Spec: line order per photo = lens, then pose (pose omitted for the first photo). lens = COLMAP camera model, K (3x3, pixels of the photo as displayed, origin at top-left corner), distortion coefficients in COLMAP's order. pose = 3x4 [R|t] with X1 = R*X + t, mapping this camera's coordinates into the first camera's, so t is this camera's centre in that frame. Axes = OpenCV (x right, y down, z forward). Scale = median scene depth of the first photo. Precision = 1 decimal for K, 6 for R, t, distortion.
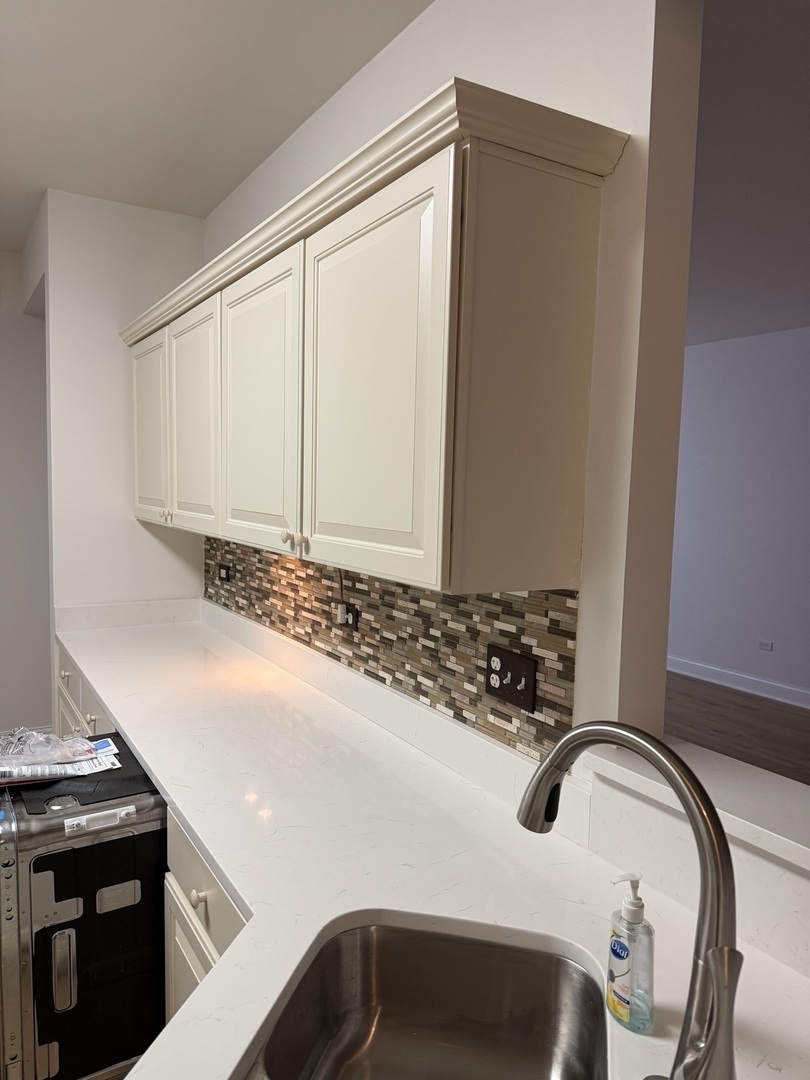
lens RADIAL K [[759.9, 0, 369.7], [0, 759.9, 521.7], [0, 0, 1]] dist [0.051430, -0.072181]
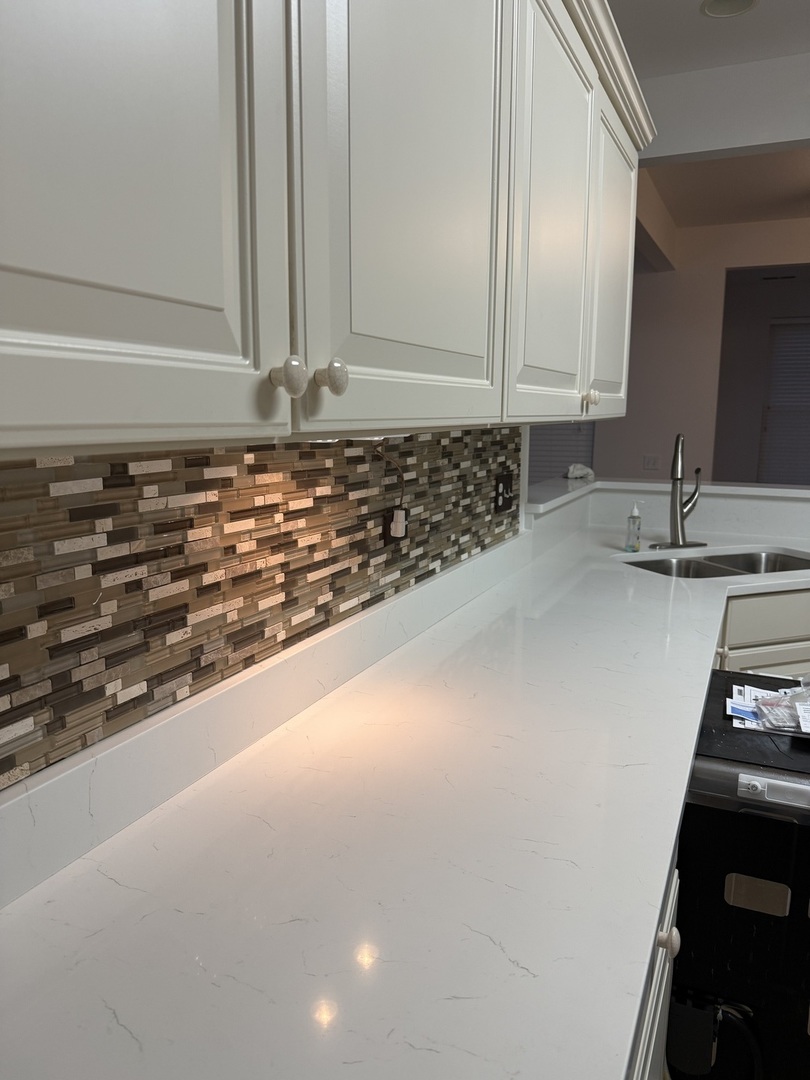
lens RADIAL K [[759.9, 0, 433.0], [0, 759.9, 542.0], [0, 0, 1]] dist [0.051430, -0.072181]
pose [[-0.610963, -0.159886, 0.775345, -0.819578], [0.025628, 0.974885, 0.221229, -0.021992], [-0.791244, 0.155033, -0.591521, 1.902542]]
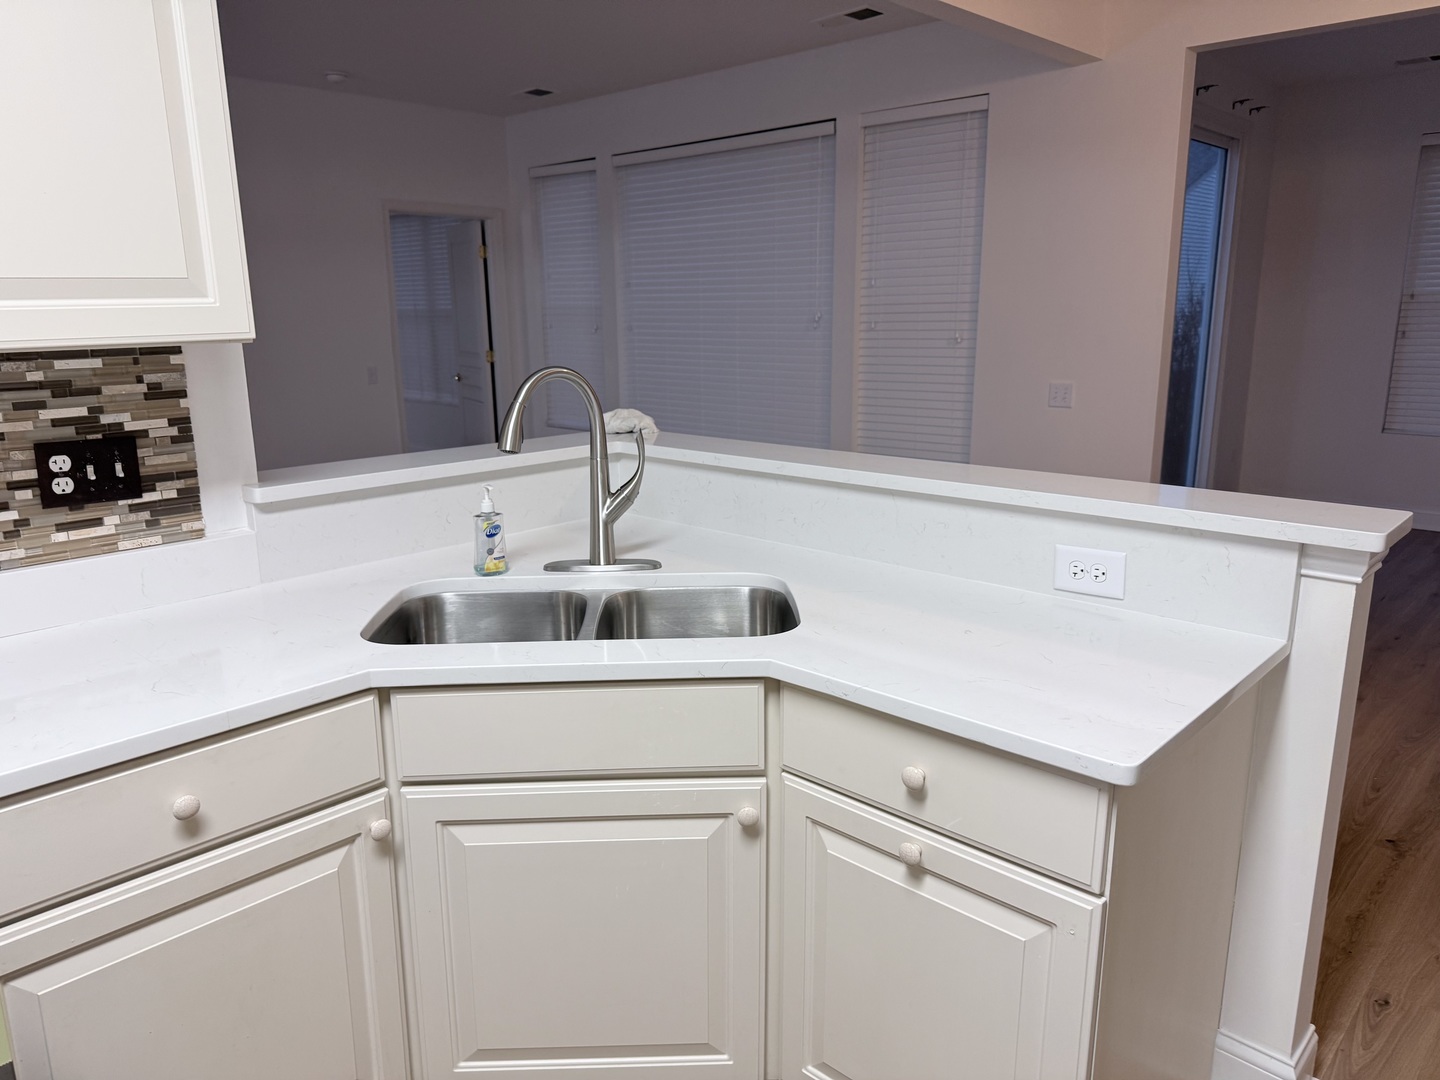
lens RADIAL K [[1013.2, 0, 719.5], [0, 1013.2, 554.3], [0, 0, 1]] dist [0.051430, -0.072181]
pose [[-0.312184, -0.242454, 0.918563, -1.033691], [0.057731, 0.960258, 0.273079, 0.027554], [-0.948266, 0.138281, -0.285780, 0.668687]]
